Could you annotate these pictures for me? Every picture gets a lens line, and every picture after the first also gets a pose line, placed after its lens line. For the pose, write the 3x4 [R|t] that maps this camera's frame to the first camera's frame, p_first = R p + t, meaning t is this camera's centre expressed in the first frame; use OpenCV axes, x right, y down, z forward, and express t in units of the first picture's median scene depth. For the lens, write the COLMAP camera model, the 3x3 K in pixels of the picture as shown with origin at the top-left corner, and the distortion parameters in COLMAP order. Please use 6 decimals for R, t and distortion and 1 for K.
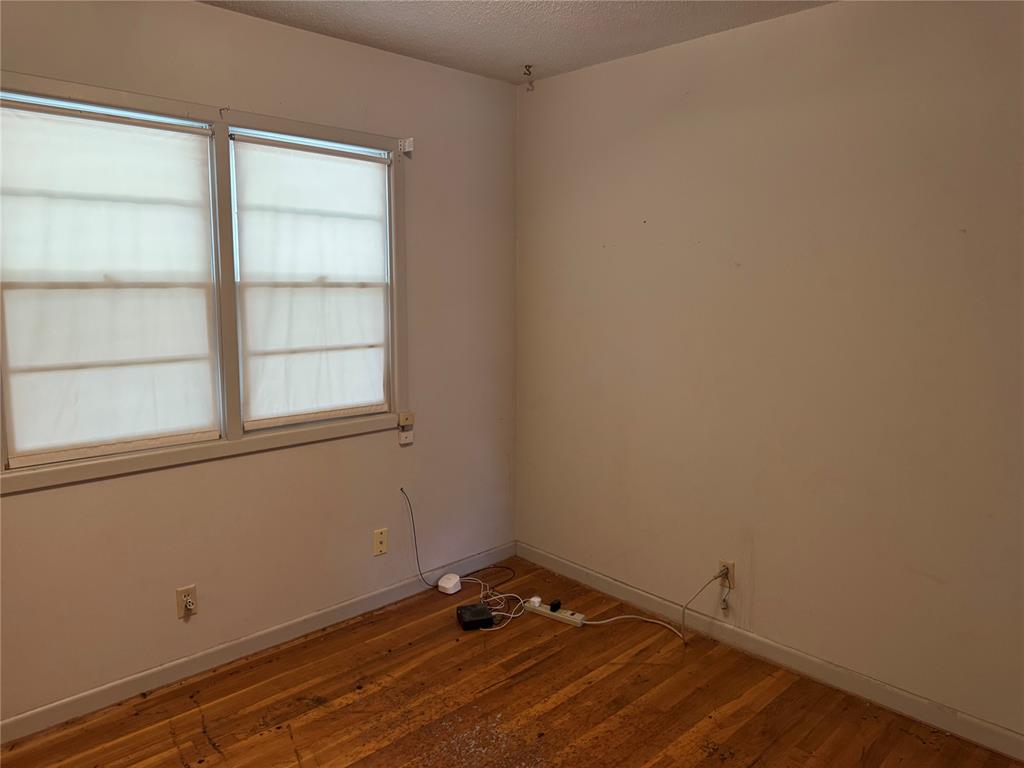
lens RADIAL K [[723.9, 0, 514.2], [0, 723.9, 382.1], [0, 0, 1]] dist [0.002982, 0.000430]
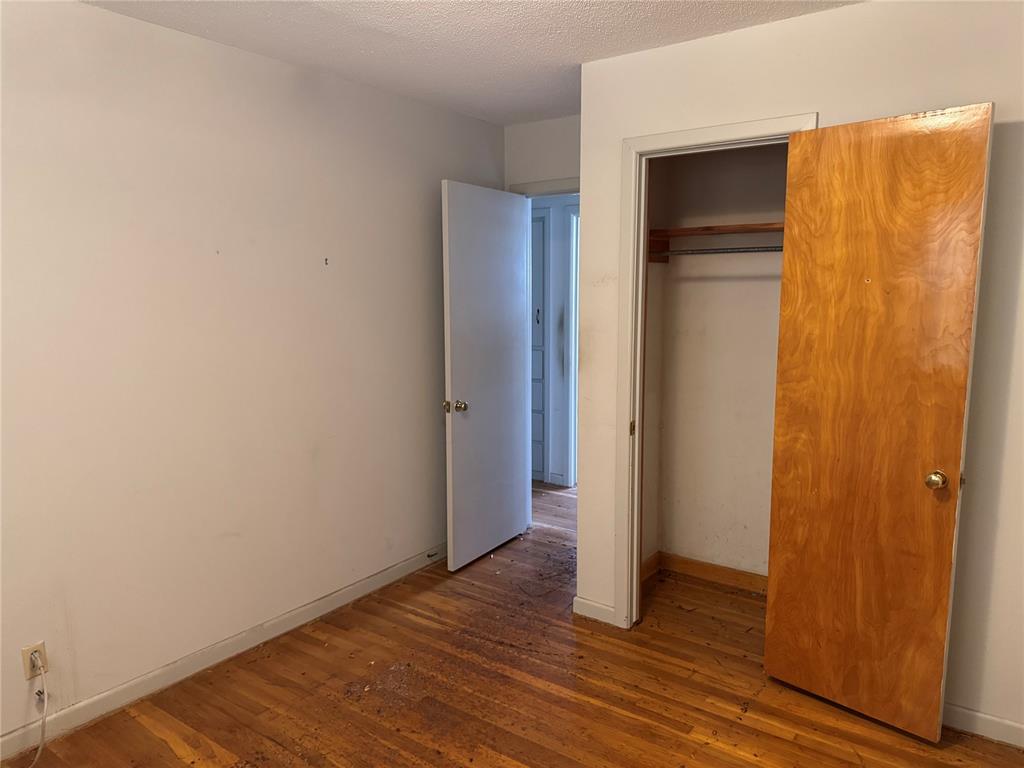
lens RADIAL K [[723.9, 0, 512.4], [0, 723.9, 384.7], [0, 0, 1]] dist [0.002982, 0.000430]
pose [[-0.158942, -0.141924, 0.977034, -0.631892], [0.142361, 0.975977, 0.164929, -0.108859], [-0.976970, 0.165306, -0.134920, 0.632427]]
